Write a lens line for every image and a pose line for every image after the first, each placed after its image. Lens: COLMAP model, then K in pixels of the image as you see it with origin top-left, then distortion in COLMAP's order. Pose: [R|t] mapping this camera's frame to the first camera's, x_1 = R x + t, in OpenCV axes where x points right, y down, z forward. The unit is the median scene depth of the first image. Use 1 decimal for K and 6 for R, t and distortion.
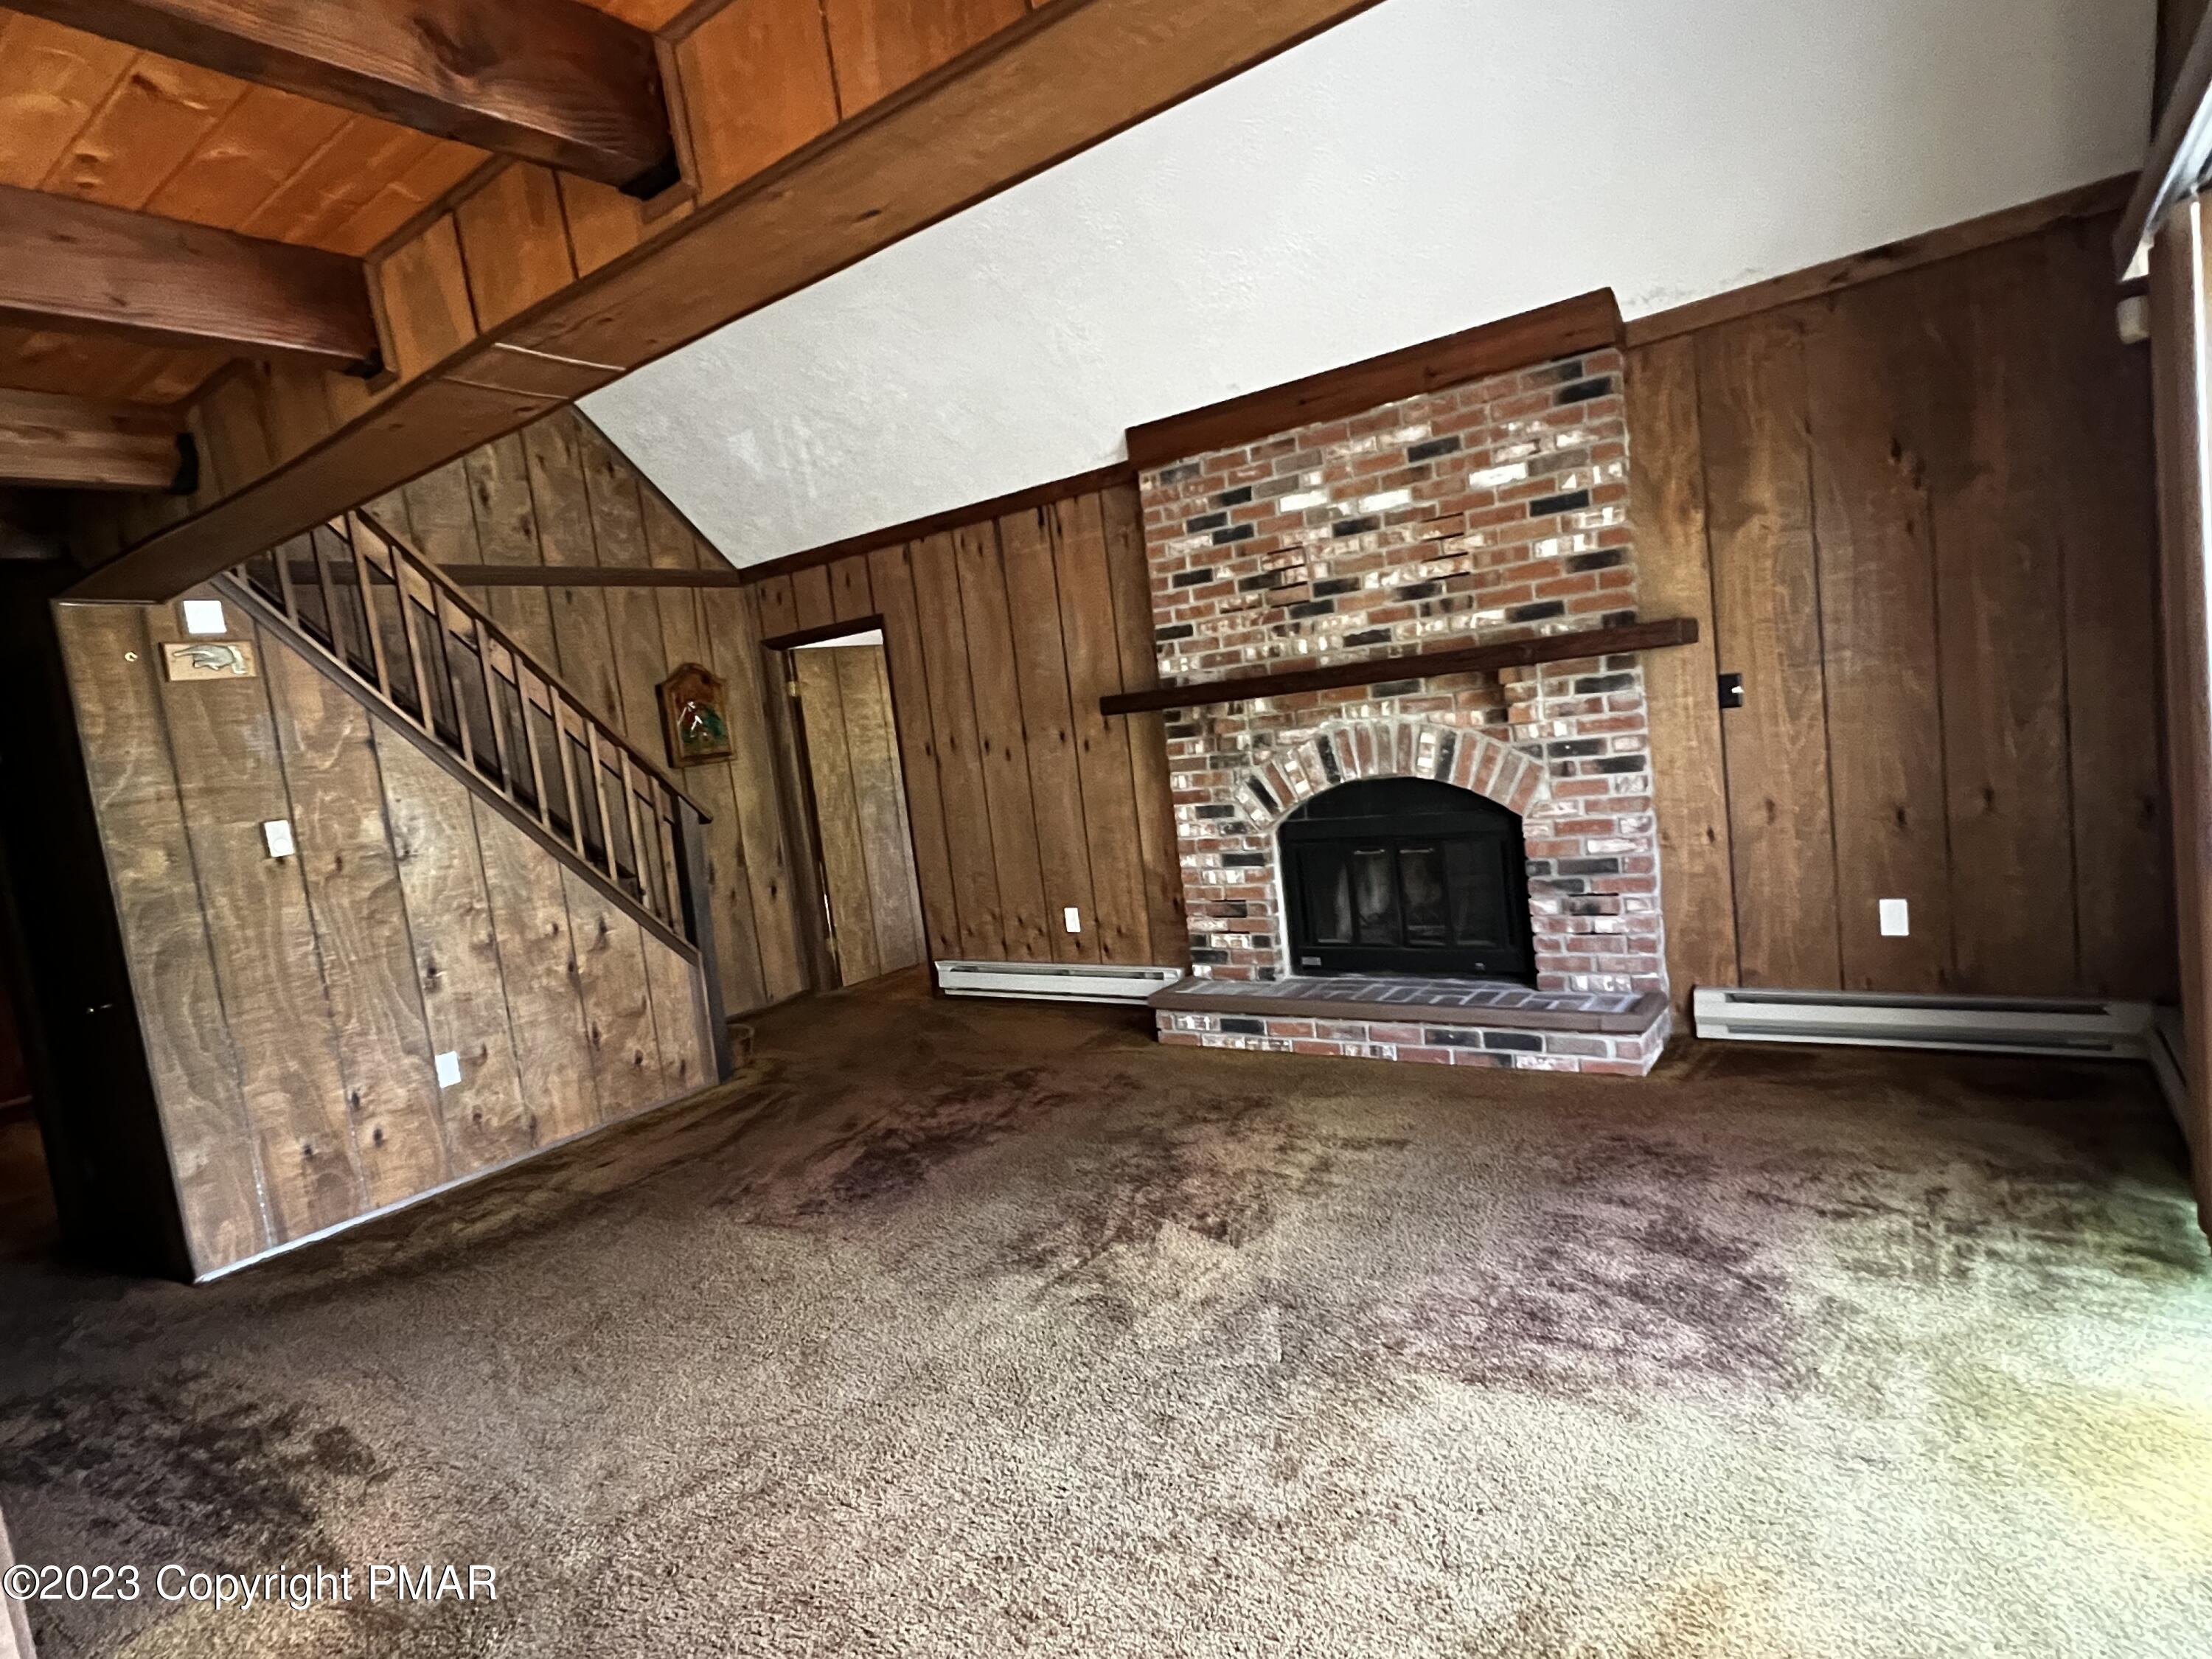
lens RADIAL K [[1200.5, 0, 1087.5], [0, 1200.5, 834.7], [0, 0, 1]] dist [0.000878, -0.002032]
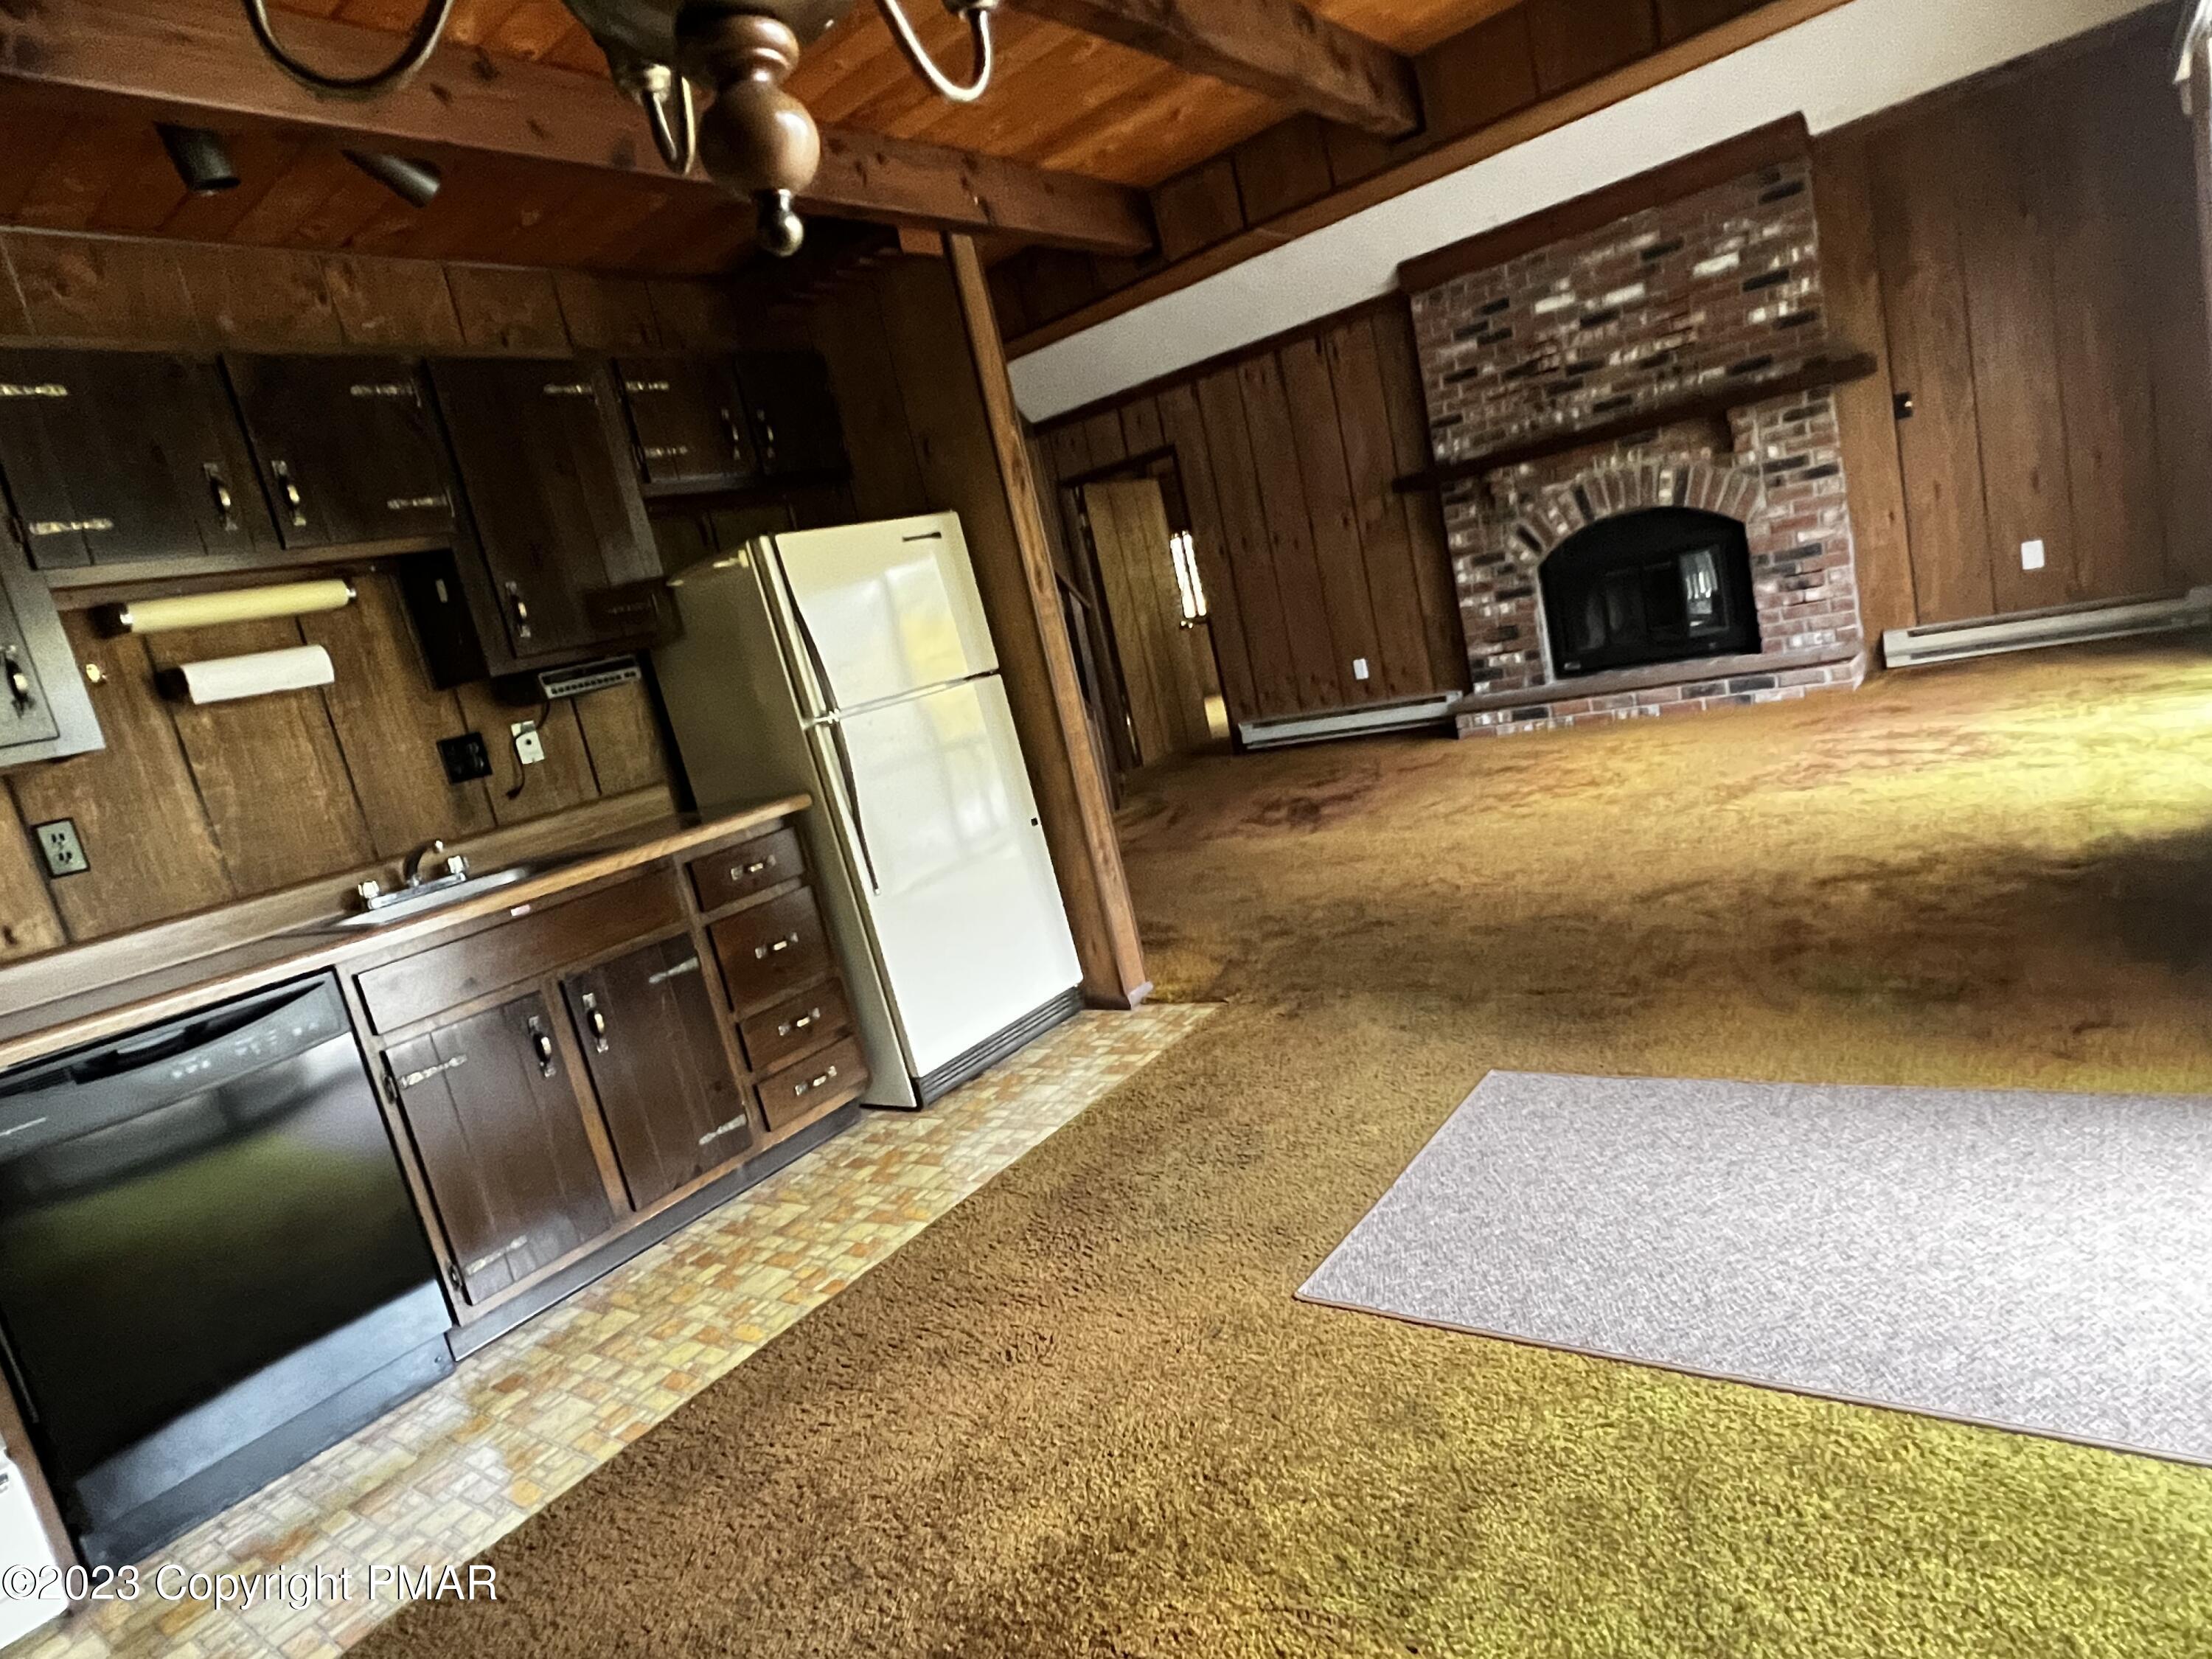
lens RADIAL K [[1252.6, 0, 1099.4], [0, 1252.6, 833.6], [0, 0, 1]] dist [0.001640, -0.000825]
pose [[0.995035, -0.093336, -0.034562, -0.334197], [0.095754, 0.992455, 0.076576, 0.149638], [0.027154, -0.079505, 0.996465, -0.438110]]
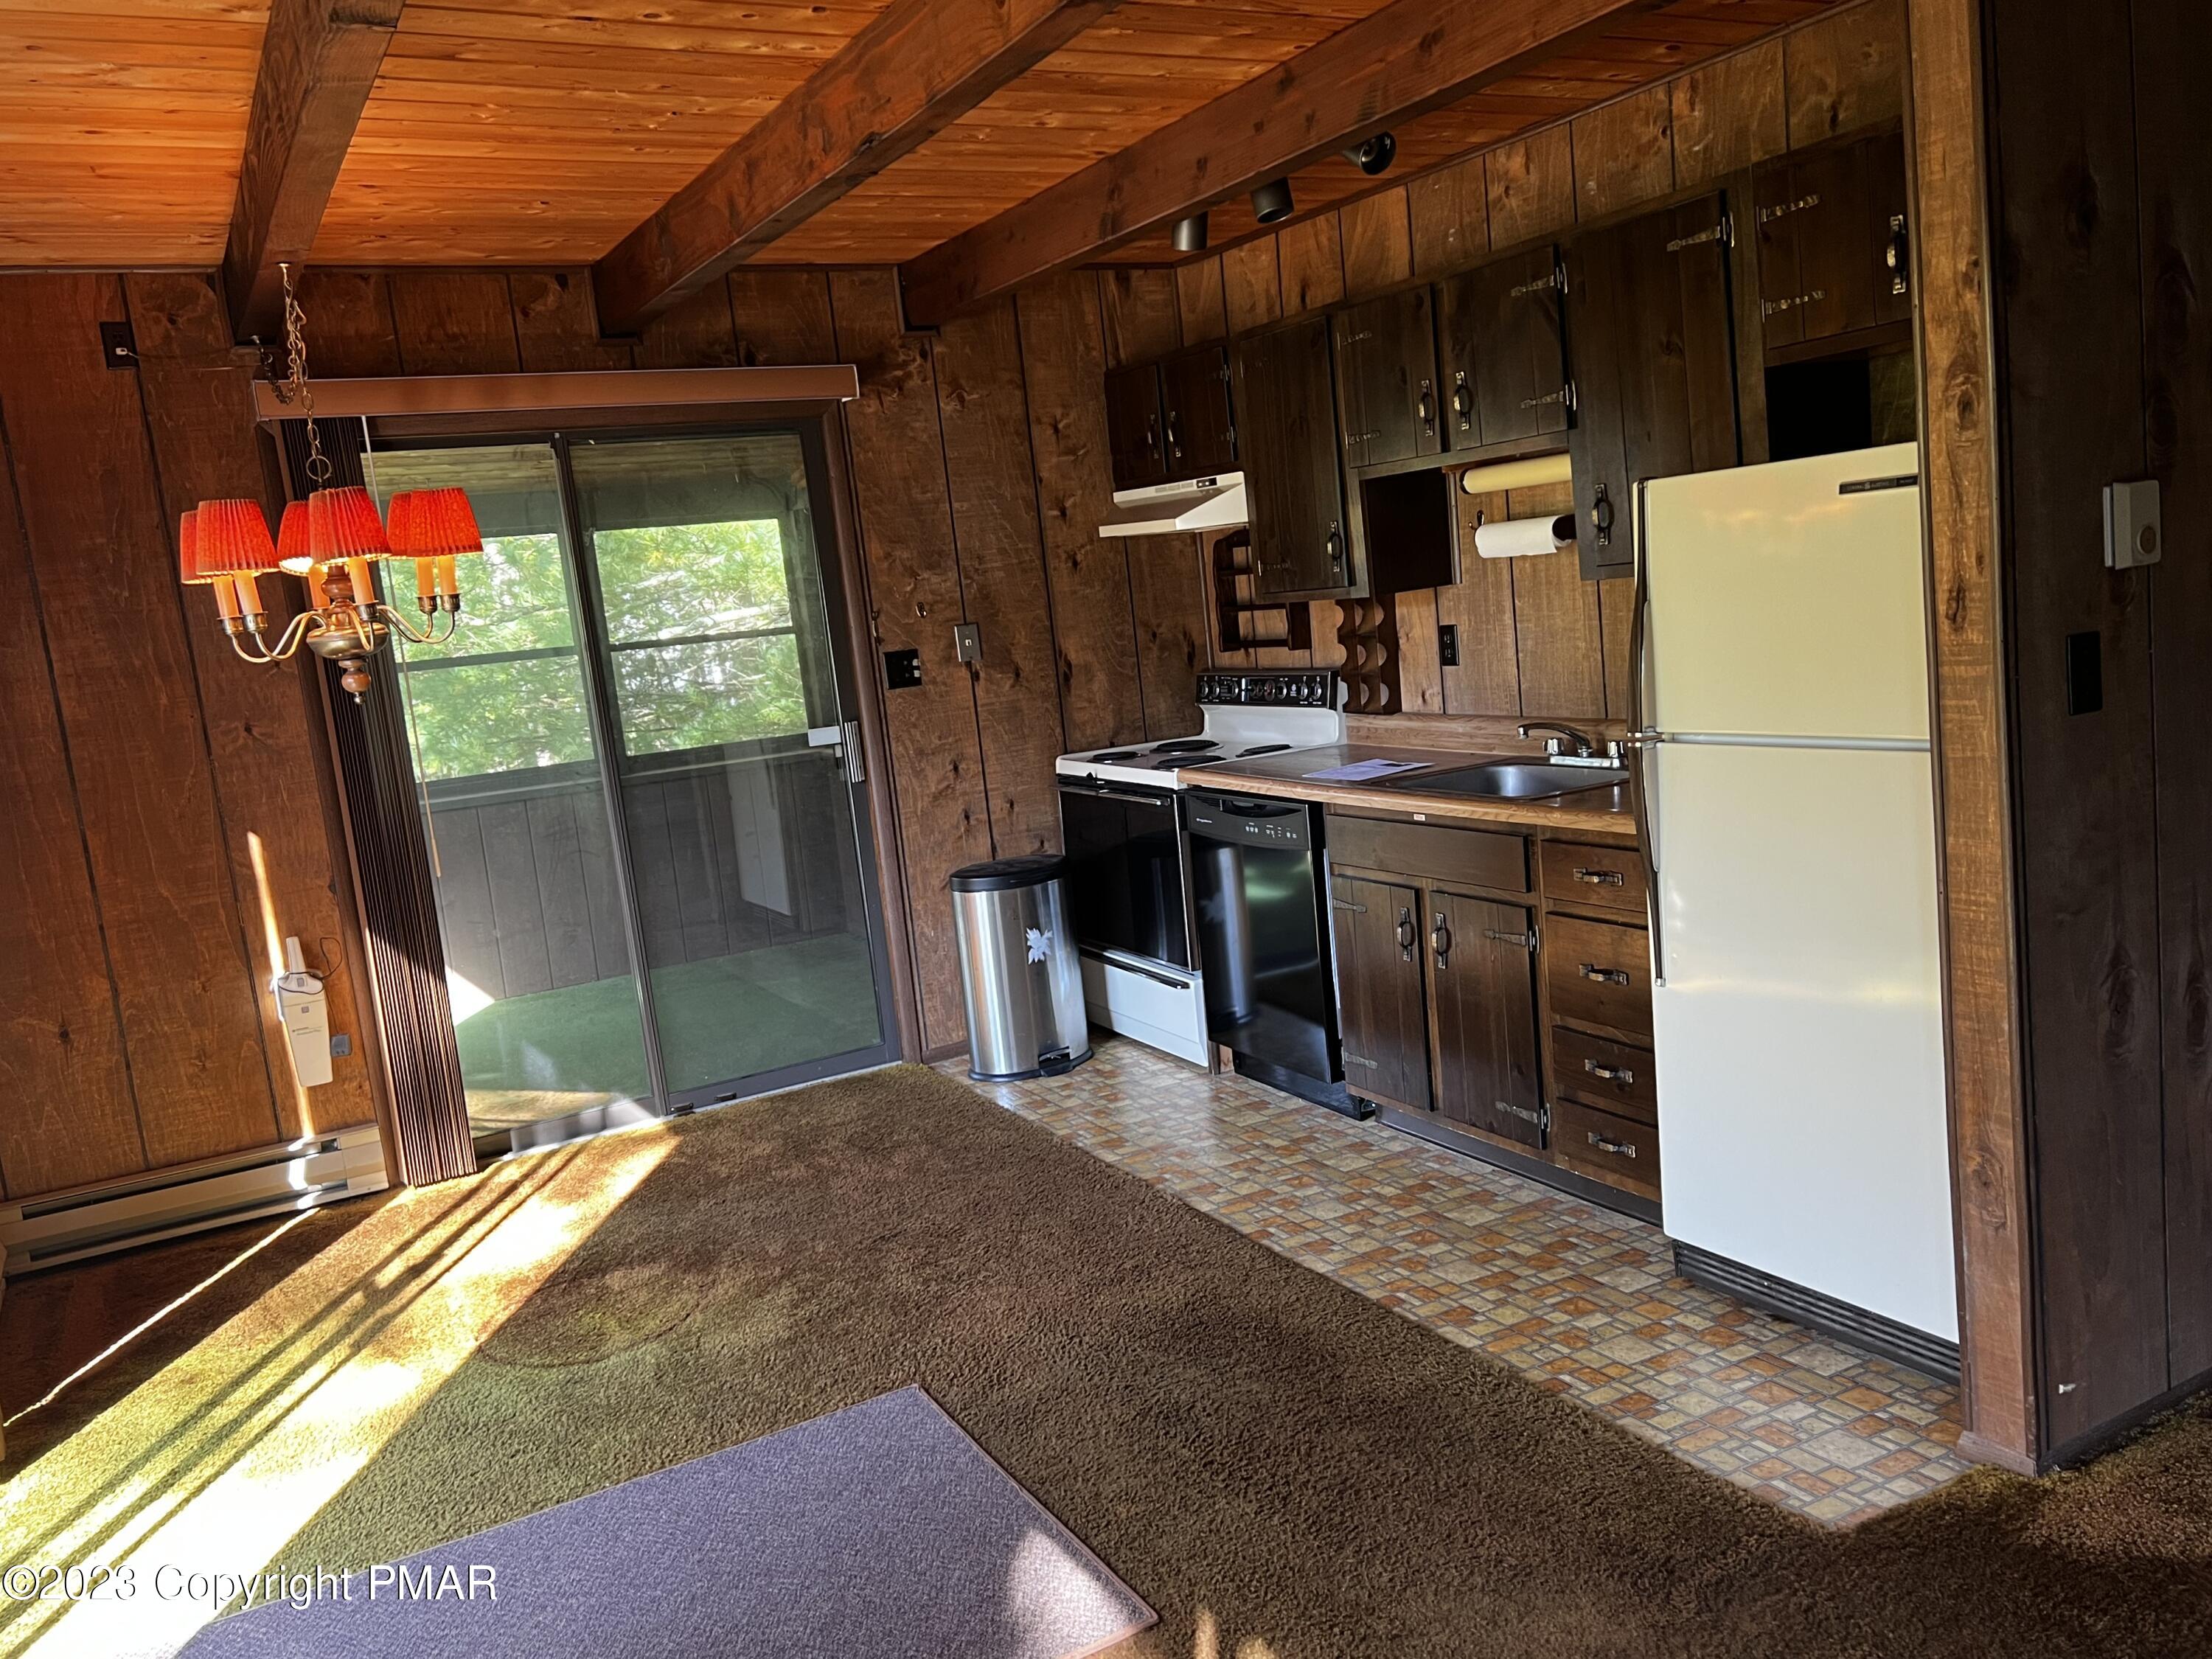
lens RADIAL K [[1730.8, 0, 1112.4], [0, 1730.8, 836.2], [0, 0, 1]] dist [0.069738, -0.074194]
pose [[-0.401778, 0.302545, -0.864315, 0.205763], [0.066889, 0.951021, 0.301803, -0.064038], [0.913291, 0.063445, -0.402337, 0.337729]]
